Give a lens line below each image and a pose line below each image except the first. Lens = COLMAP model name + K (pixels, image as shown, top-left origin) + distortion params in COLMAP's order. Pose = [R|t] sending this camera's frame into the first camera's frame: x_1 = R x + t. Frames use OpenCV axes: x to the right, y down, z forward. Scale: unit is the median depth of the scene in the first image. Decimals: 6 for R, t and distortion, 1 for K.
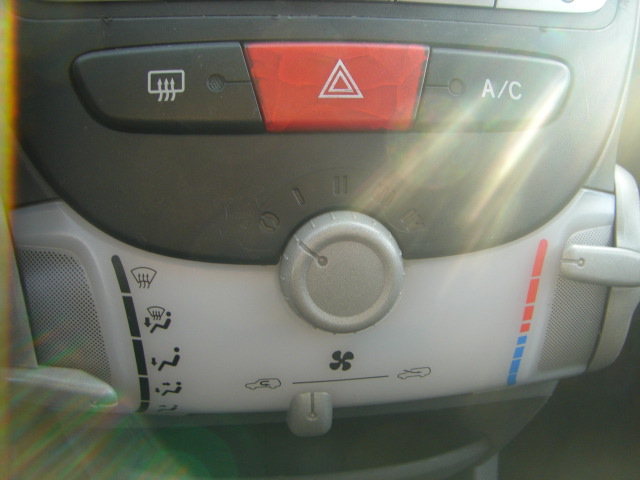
lens RADIAL K [[716.3, 0, 381.0], [0, 716.3, 243.2], [0, 0, 1]] dist [-0.185116, 0.148395]
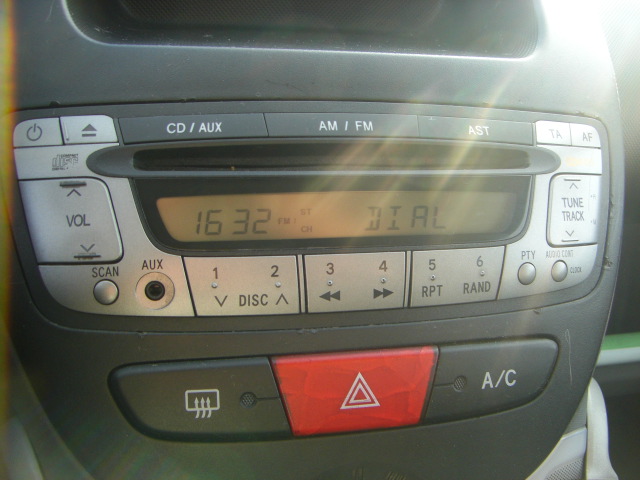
lens RADIAL K [[716.3, 0, 381.0], [0, 716.3, 243.2], [0, 0, 1]] dist [-0.185116, 0.148395]
pose [[0.996278, 0.015471, 0.084798, -0.119997], [-0.021400, 0.997355, 0.069456, -0.529583], [-0.083499, -0.071012, 0.993974, -0.090497]]
